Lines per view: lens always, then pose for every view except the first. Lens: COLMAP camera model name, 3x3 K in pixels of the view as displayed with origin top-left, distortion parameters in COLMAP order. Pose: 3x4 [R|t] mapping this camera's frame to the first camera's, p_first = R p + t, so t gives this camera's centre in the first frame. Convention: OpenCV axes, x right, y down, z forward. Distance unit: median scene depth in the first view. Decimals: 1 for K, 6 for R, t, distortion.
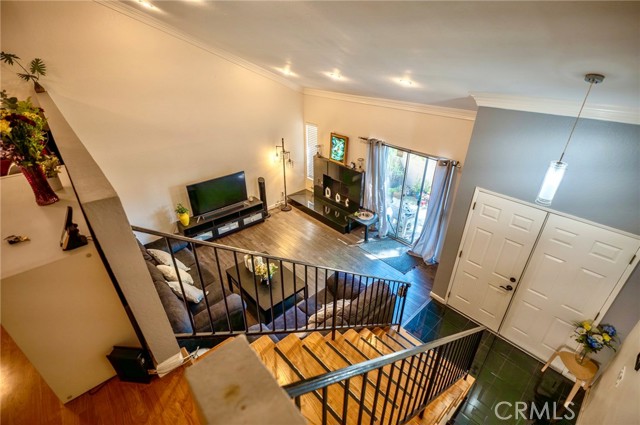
lens RADIAL K [[292.8, 0, 320.0], [0, 292.8, 212.5], [0, 0, 1]] dist [-0.000326, -0.000285]
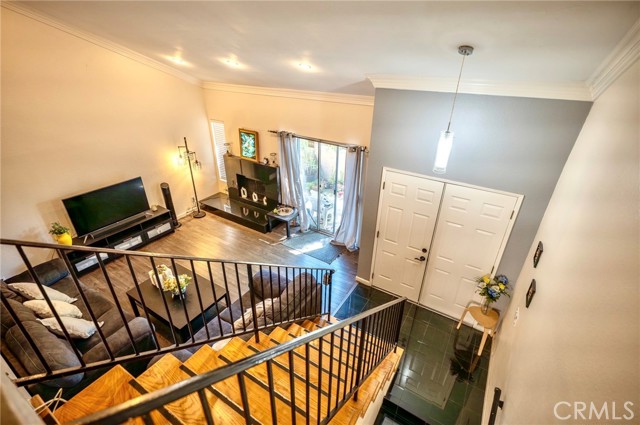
lens RADIAL K [[292.8, 0, 320.0], [0, 292.8, 212.5], [0, 0, 1]] dist [-0.000326, -0.000285]
pose [[0.961185, -0.116898, 0.249917, 0.022537], [0.120154, 0.992753, 0.002241, 0.025719], [-0.248367, 0.027874, 0.968265, 0.030091]]
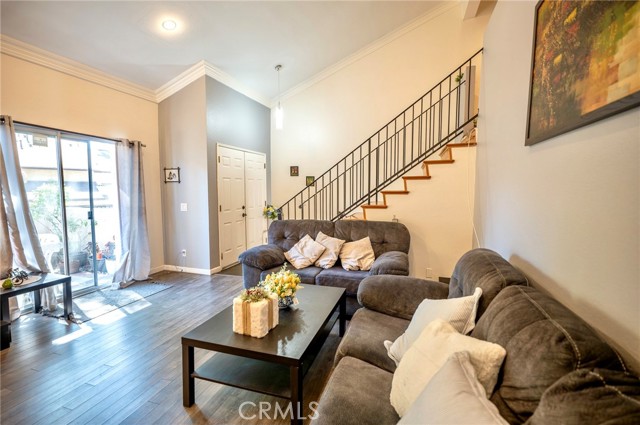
lens RADIAL K [[296.3, 0, 321.0], [0, 296.3, 210.4], [0, 0, 1]] dist [0.001343, 0.001746]
pose [[-0.496482, -0.070437, 0.865185, -0.459886], [0.418984, 0.853467, 0.309914, -0.027311], [-0.760236, 0.516365, -0.394219, 0.767707]]
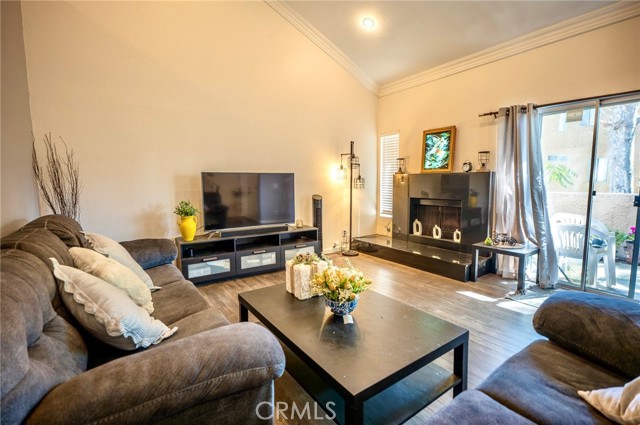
lens RADIAL K [[296.3, 0, 321.0], [0, 296.3, 210.4], [0, 0, 1]] dist [0.001343, 0.001746]
pose [[0.990784, 0.004309, -0.135386, -0.108395], [-0.057088, 0.919673, -0.388513, 0.183523], [0.122837, 0.392661, 0.911443, 0.433391]]
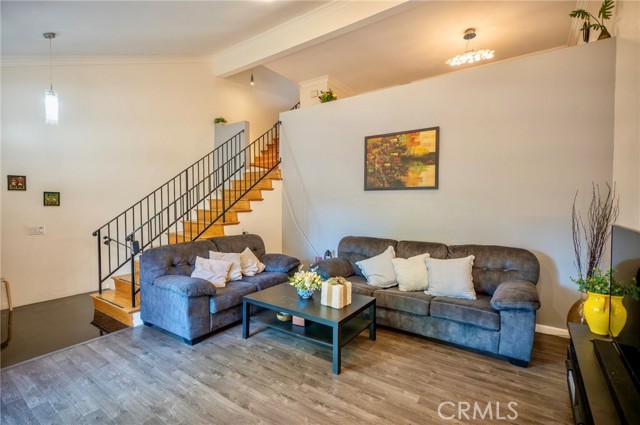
lens RADIAL K [[298.2, 0, 320.0], [0, 298.2, 212.5], [0, 0, 1]] dist [0.002856, 0.001100]
pose [[-0.974501, 0.006330, -0.224296, -0.045897], [-0.112135, 0.852090, 0.511241, -0.214274], [0.194356, 0.523356, -0.829653, 1.066116]]
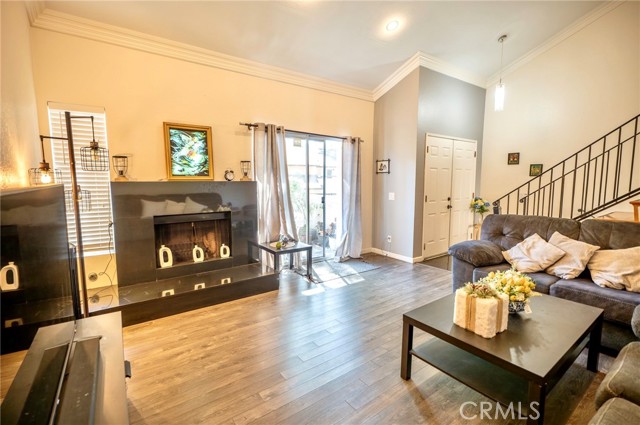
lens RADIAL K [[296.3, 0, 321.0], [0, 296.3, 210.4], [0, 0, 1]] dist [0.001343, 0.001746]
pose [[0.108291, -0.105574, 0.988498, -0.456255], [0.482215, 0.875110, 0.040636, -0.038656], [-0.869334, 0.472268, 0.145675, 0.798457]]
